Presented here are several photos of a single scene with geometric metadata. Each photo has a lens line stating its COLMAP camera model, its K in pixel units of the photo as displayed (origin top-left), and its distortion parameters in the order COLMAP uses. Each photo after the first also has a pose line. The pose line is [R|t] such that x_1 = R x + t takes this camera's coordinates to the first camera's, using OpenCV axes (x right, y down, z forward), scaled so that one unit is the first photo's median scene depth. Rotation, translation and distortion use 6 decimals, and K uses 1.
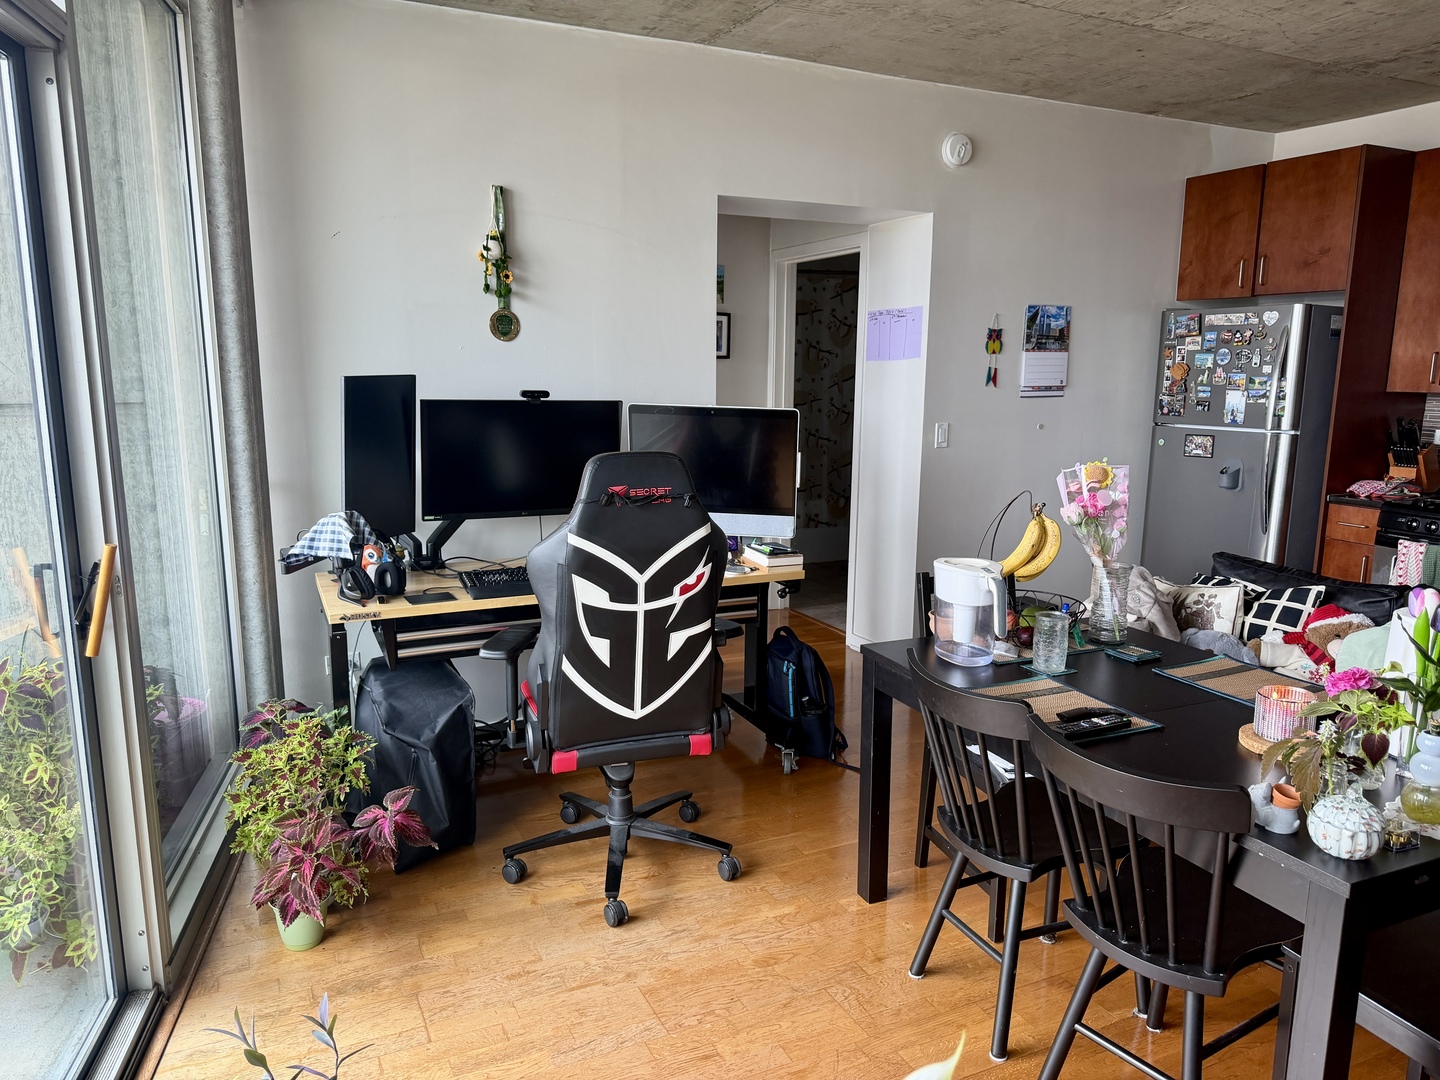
lens RADIAL K [[1006.0, 0, 718.9], [0, 1006.0, 552.1], [0, 0, 1]] dist [0.001165, -0.028604]
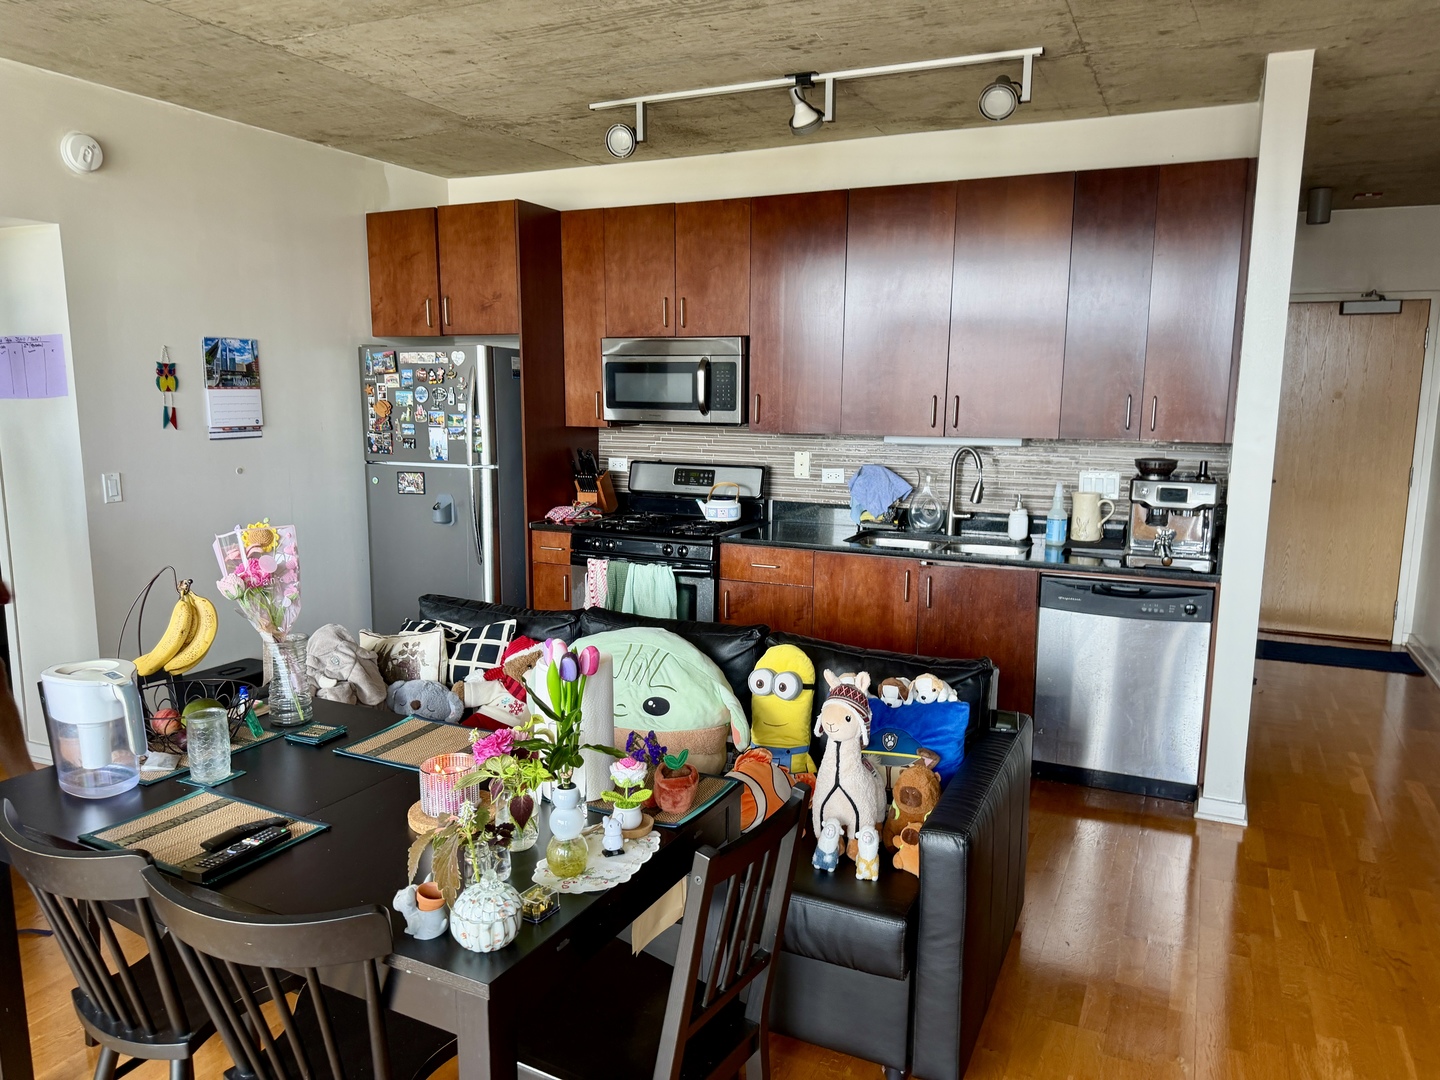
lens RADIAL K [[1006.0, 0, 731.6], [0, 1006.0, 552.5], [0, 0, 1]] dist [0.001165, -0.028604]
pose [[0.762479, -0.100108, 0.639221, 0.100940], [0.113247, 0.993356, 0.020484, -0.028491], [-0.637024, 0.056771, 0.768750, 0.041063]]
